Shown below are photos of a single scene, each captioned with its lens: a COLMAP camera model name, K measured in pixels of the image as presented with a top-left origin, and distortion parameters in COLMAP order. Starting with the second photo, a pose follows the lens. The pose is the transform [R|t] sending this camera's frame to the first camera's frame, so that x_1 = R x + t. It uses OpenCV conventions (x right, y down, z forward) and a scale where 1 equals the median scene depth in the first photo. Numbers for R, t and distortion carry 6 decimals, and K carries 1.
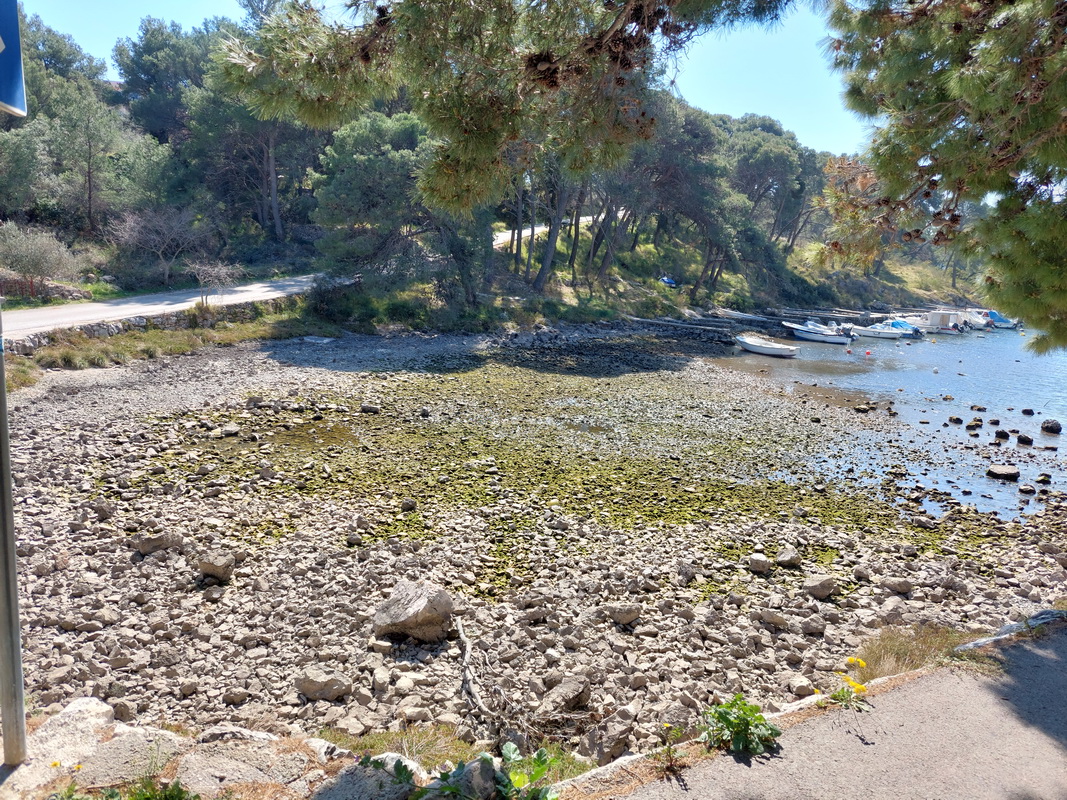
lens RADIAL K [[751.2, 0, 531.4], [0, 751.2, 383.6], [0, 0, 1]] dist [0.086639, -0.109306]
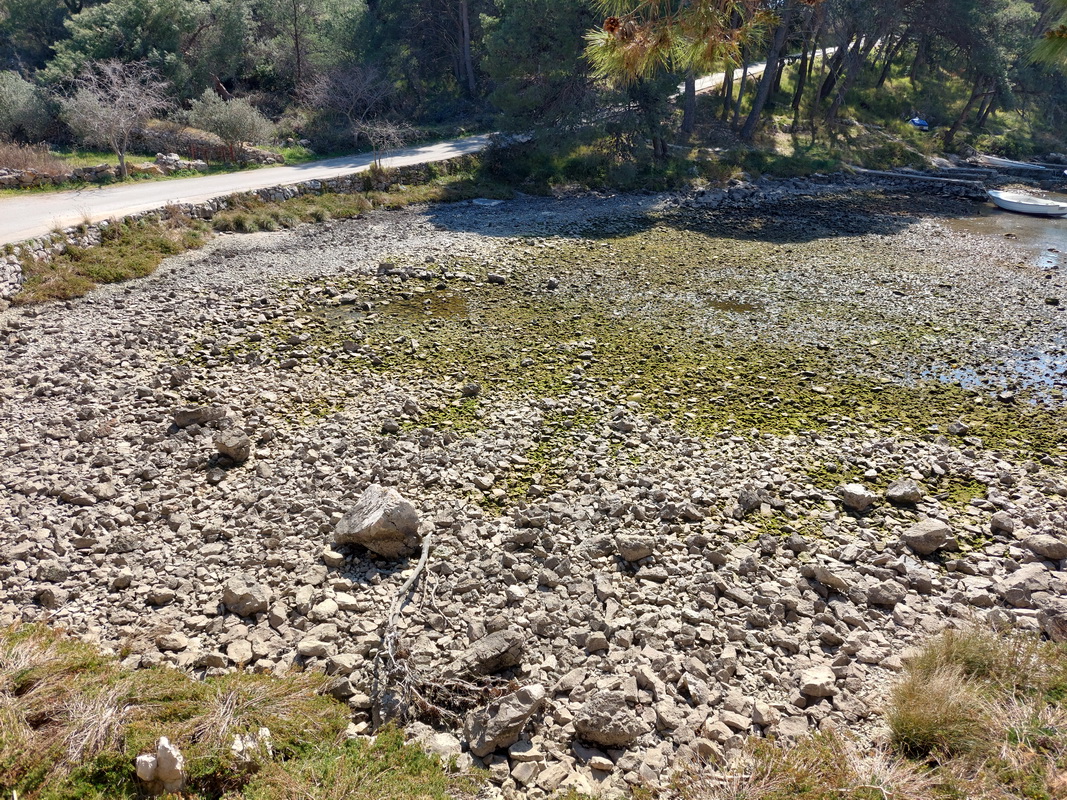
lens RADIAL K [[751.2, 0, 531.4], [0, 751.2, 383.6], [0, 0, 1]] dist [0.086639, -0.109306]
pose [[0.955384, 0.060702, -0.289061, 0.140629], [-0.007398, 0.983265, 0.182032, -0.011329], [0.295273, -0.171772, 0.939845, 0.133265]]
